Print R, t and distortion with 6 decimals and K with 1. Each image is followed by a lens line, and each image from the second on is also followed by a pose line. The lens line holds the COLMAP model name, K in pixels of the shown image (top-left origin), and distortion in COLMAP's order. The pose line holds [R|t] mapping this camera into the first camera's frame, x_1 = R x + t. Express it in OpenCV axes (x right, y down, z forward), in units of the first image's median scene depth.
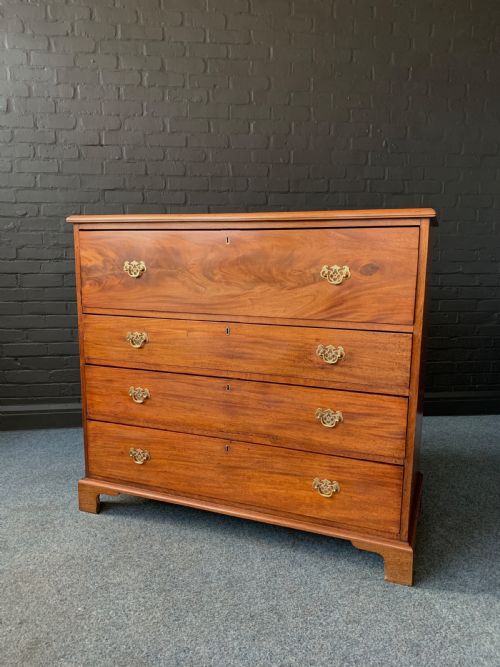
lens RADIAL K [[512.0, 0, 250.5], [0, 512.0, 328.8], [0, 0, 1]] dist [0.004653, -0.000667]
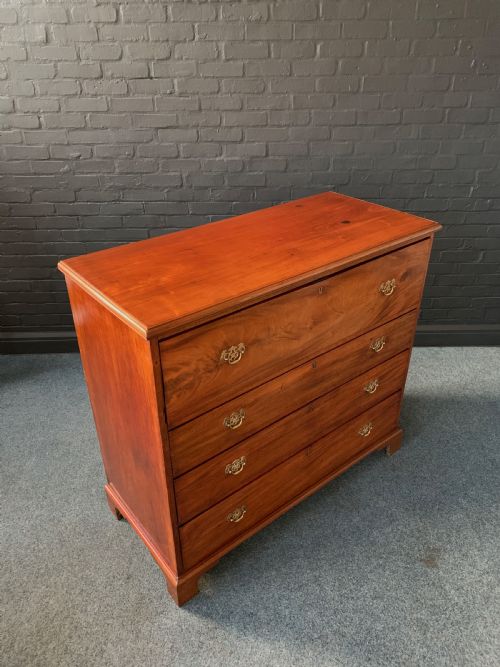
lens RADIAL K [[512.6, 0, 251.0], [0, 512.6, 329.8], [0, 0, 1]] dist [0.005923, -0.004281]
pose [[0.995430, 0.038836, -0.087243, -0.016936], [-0.004024, 0.929818, 0.367998, -0.281706], [0.095412, -0.365965, 0.925725, 0.008894]]
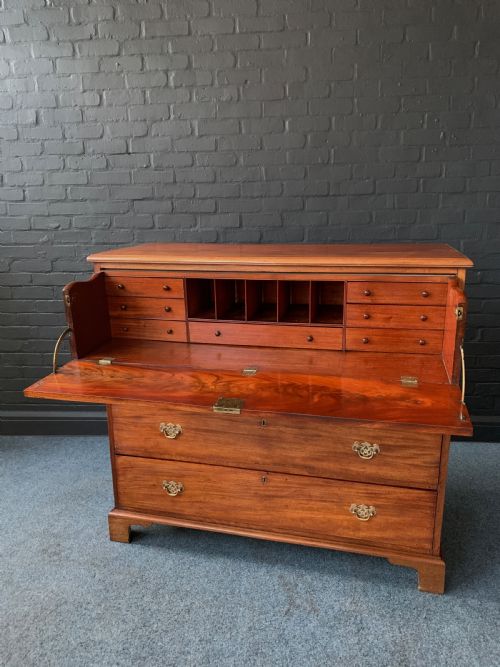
lens RADIAL K [[512.6, 0, 251.0], [0, 512.6, 329.8], [0, 0, 1]] dist [0.005923, -0.004281]
pose [[0.983426, 0.023392, -0.179794, 0.116073], [-0.008489, 0.996495, 0.083217, -0.112291], [0.181111, -0.080312, 0.980178, 0.073755]]
